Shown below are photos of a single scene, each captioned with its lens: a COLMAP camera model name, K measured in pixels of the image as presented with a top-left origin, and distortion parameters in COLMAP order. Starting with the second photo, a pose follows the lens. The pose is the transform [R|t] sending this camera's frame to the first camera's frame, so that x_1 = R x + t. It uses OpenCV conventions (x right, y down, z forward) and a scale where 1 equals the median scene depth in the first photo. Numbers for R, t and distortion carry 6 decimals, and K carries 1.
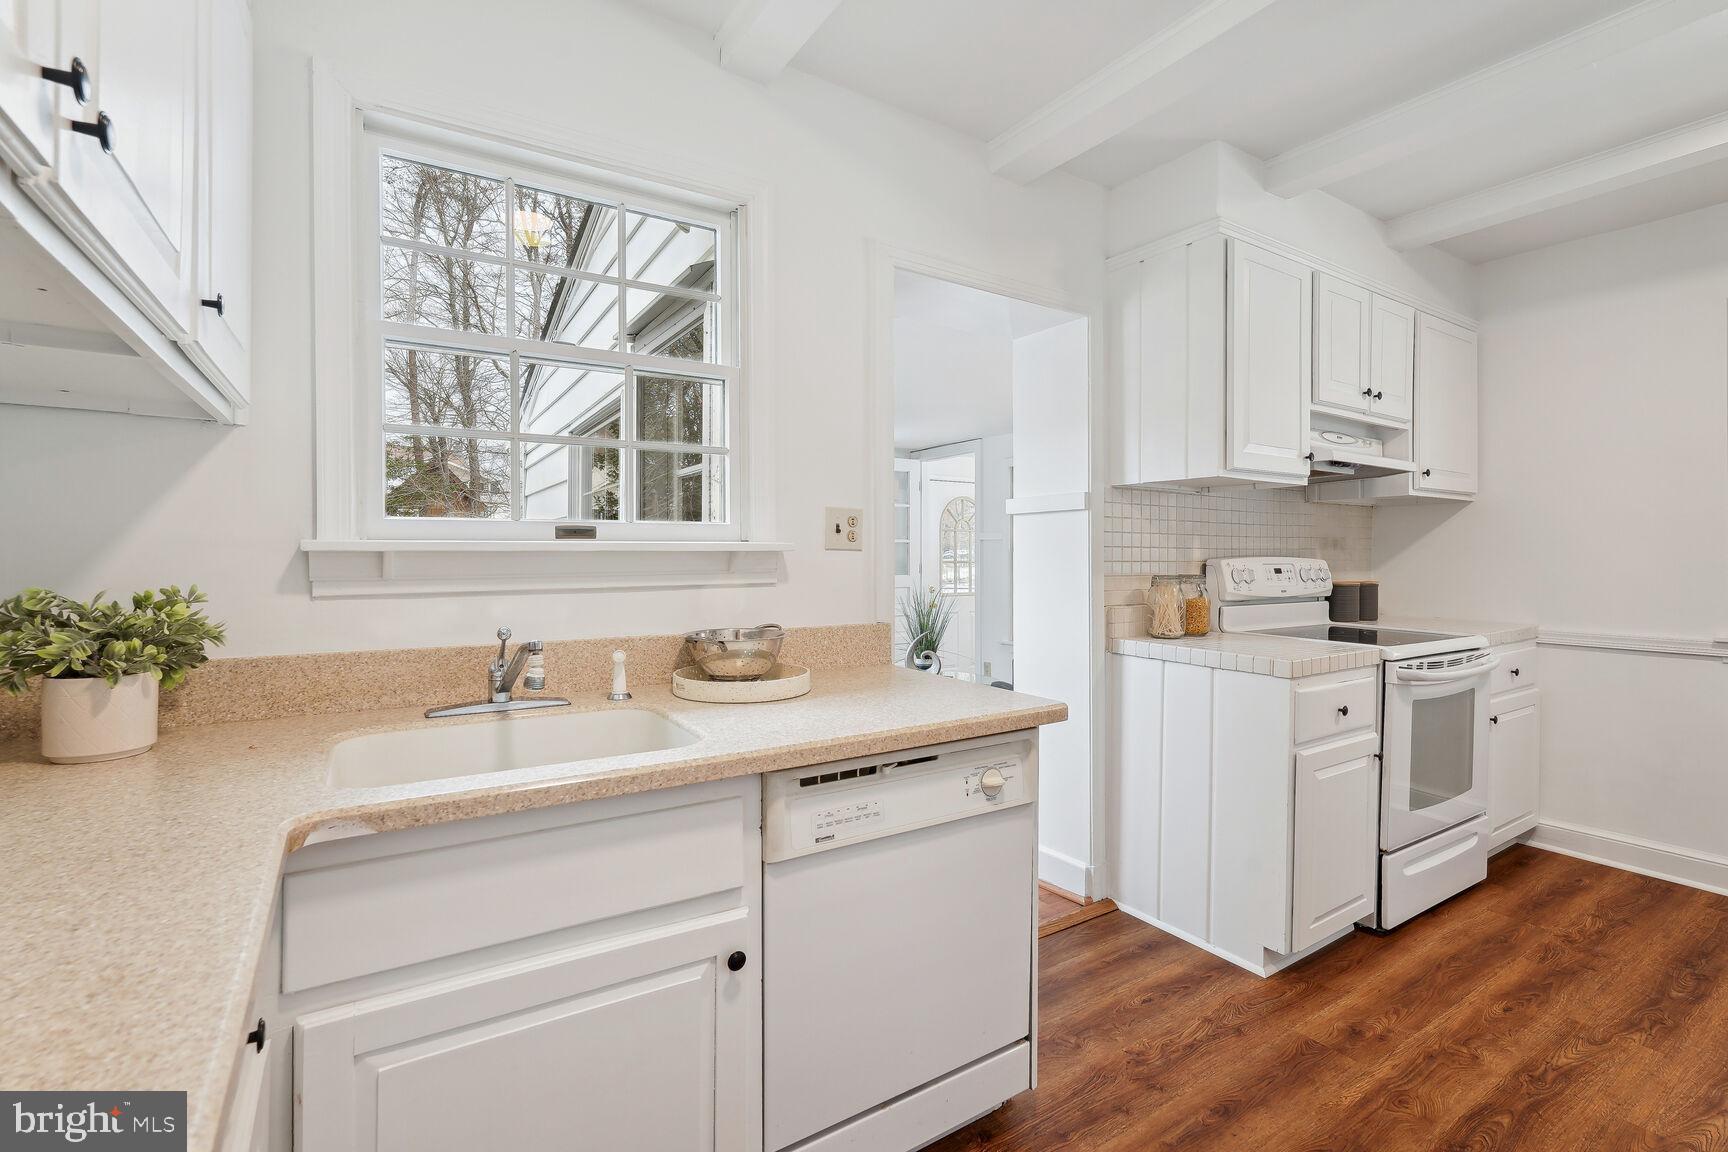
lens RADIAL K [[769.5, 0, 866.1], [0, 769.5, 562.5], [0, 0, 1]] dist [-0.010401, 0.003135]
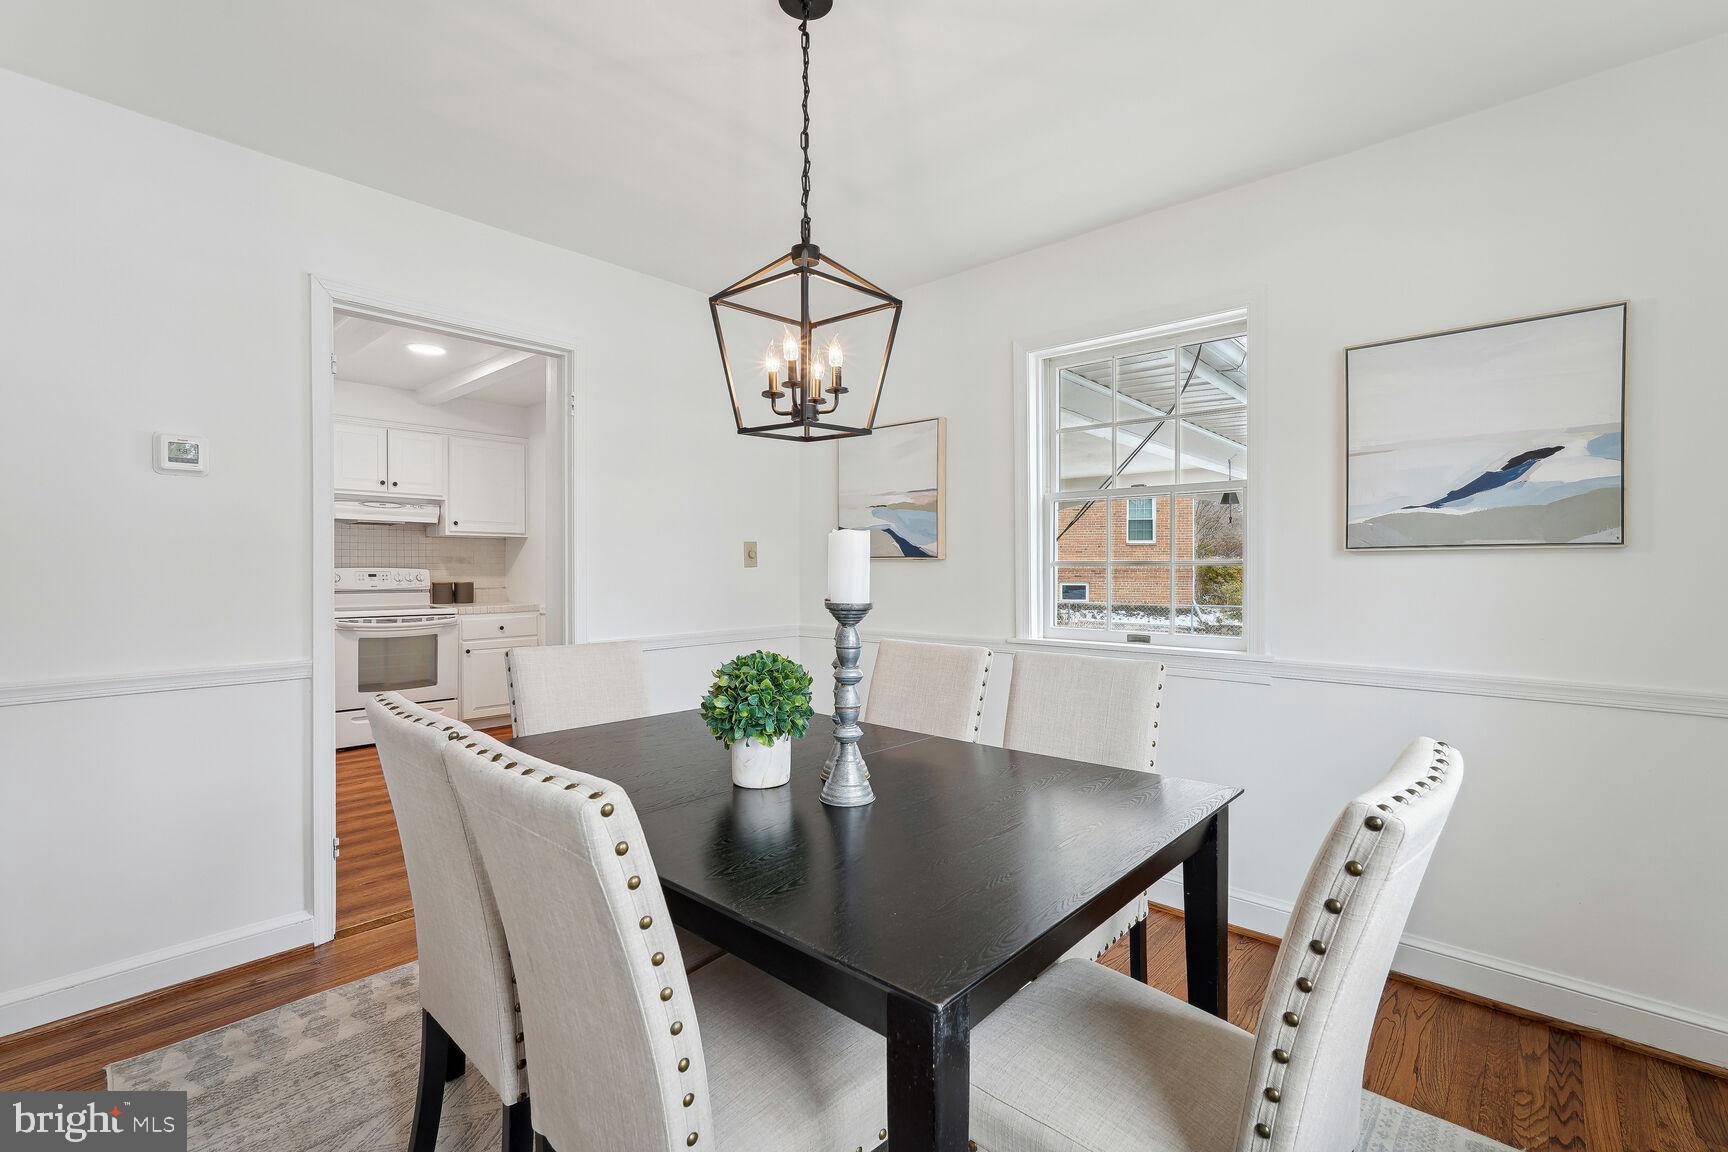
lens RADIAL K [[769.5, 0, 859.2], [0, 769.5, 575.2], [0, 0, 1]] dist [-0.010401, 0.003135]
pose [[0.966380, -0.001302, 0.257113, 1.373556], [0.001536, 0.999999, -0.000709, 0.015737], [-0.257112, 0.001081, 0.966381, -1.230339]]
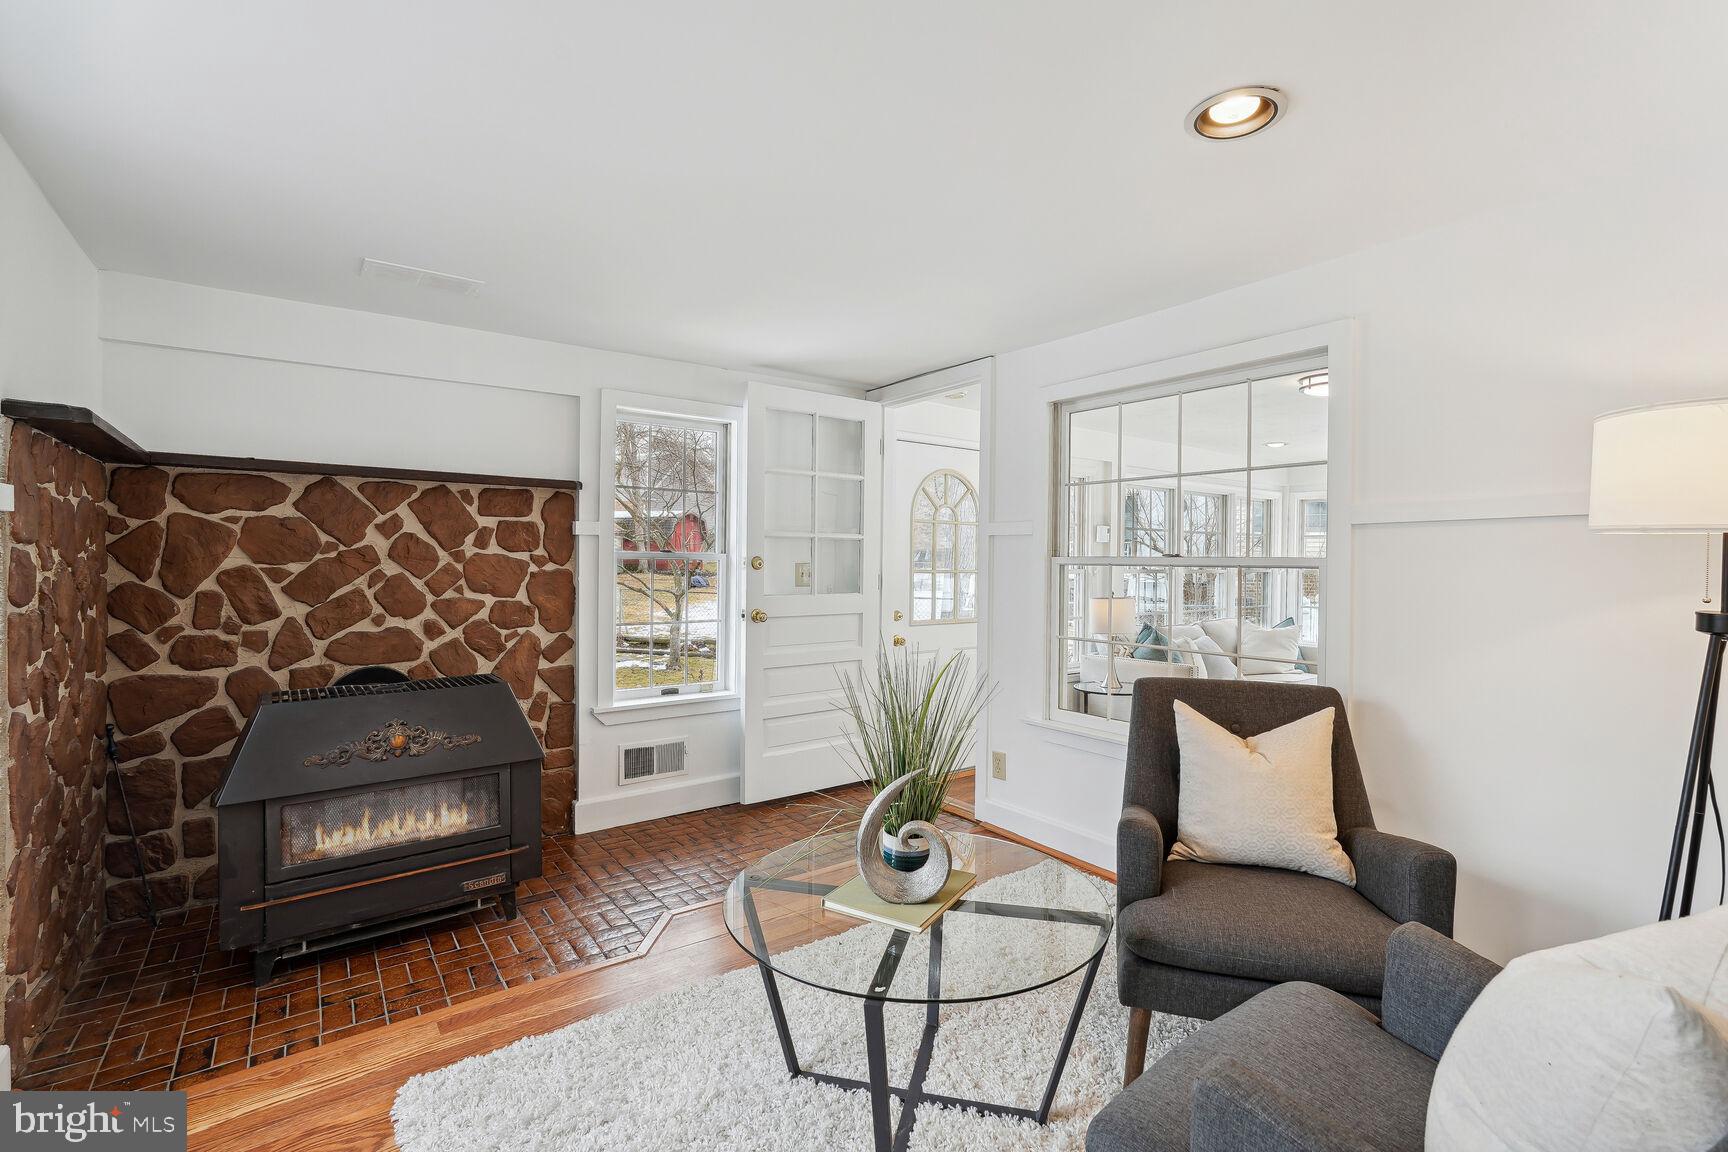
lens RADIAL K [[769.5, 0, 868.8], [0, 769.5, 569.7], [0, 0, 1]] dist [-0.010401, 0.003135]
pose [[0.997304, 0.011095, 0.072535, 0.046912], [-0.011650, 0.999906, 0.007234, -0.017707], [-0.072448, -0.008059, 0.997340, 1.047753]]
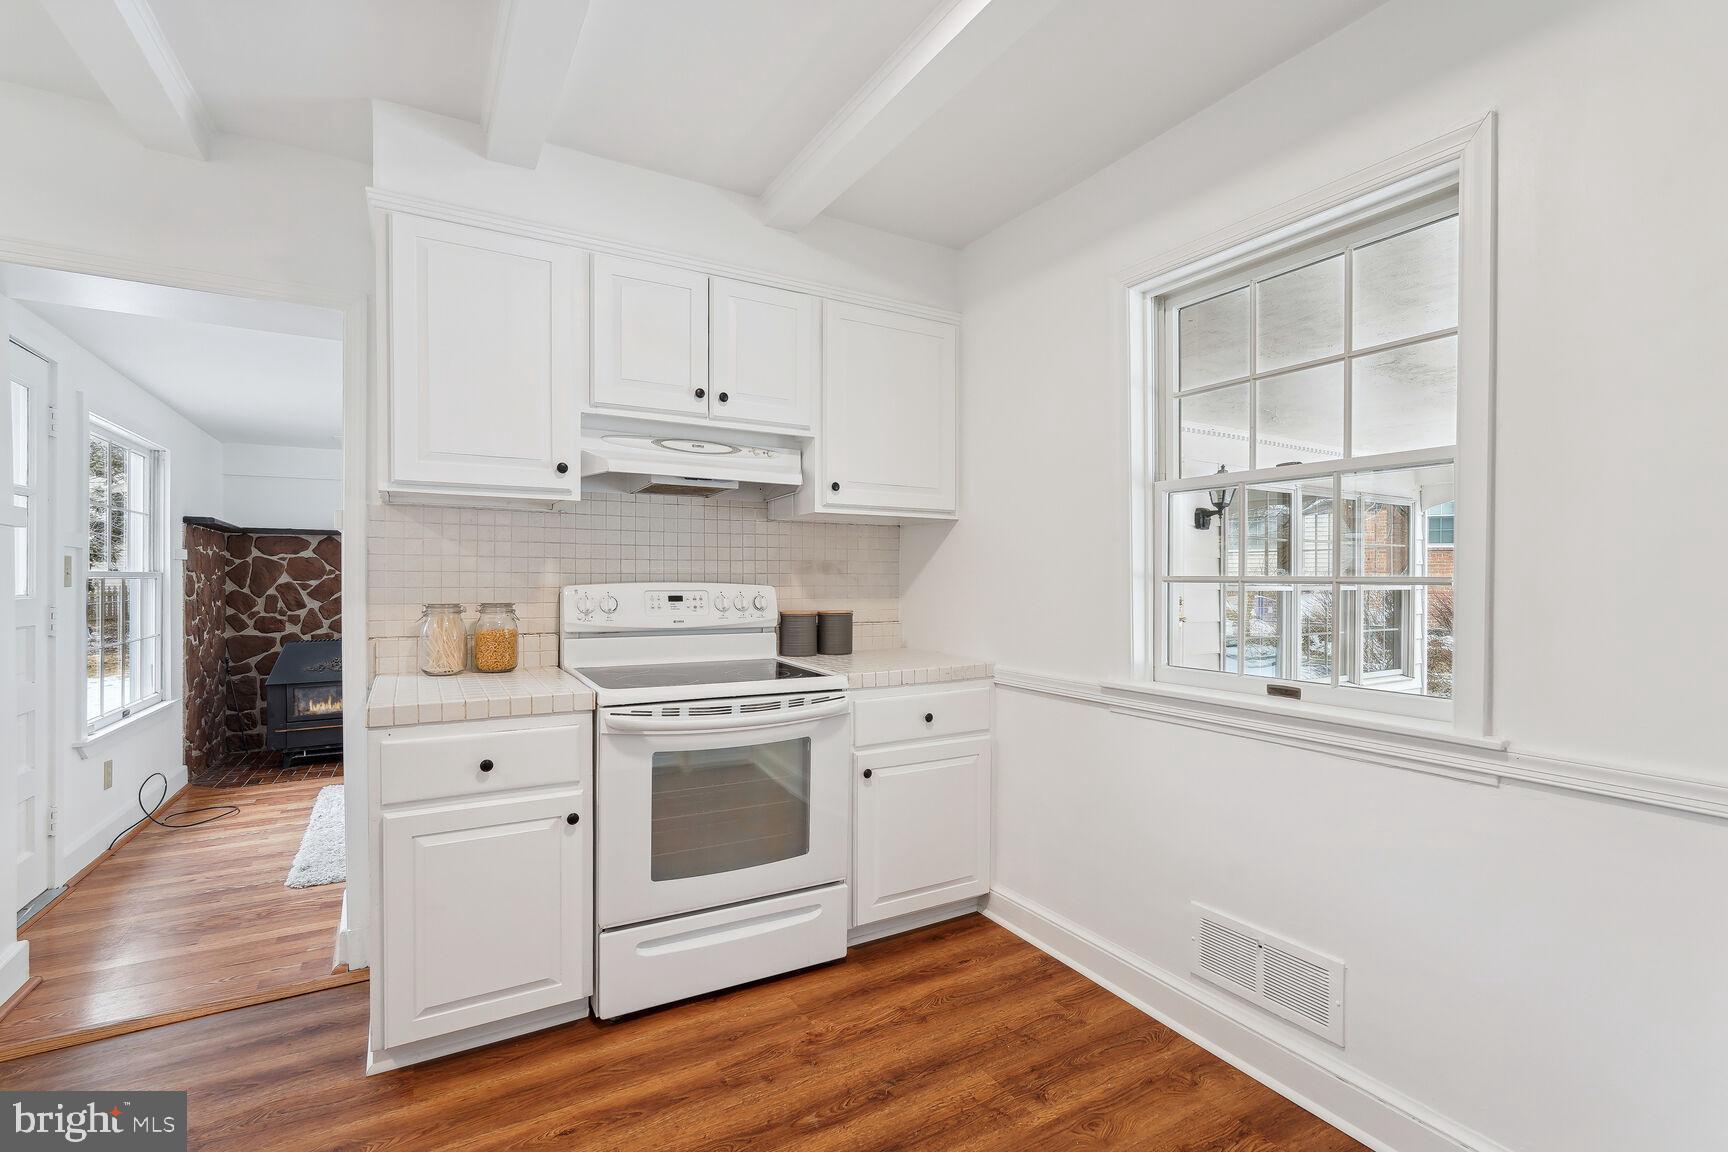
lens RADIAL K [[769.5, 0, 856.8], [0, 769.5, 589.7], [0, 0, 1]] dist [-0.010401, 0.003135]
pose [[0.998915, 0.004731, -0.046337, 0.908457], [-0.004340, 0.999954, 0.008531, -0.008948], [0.046375, -0.008321, 0.998889, 0.145459]]
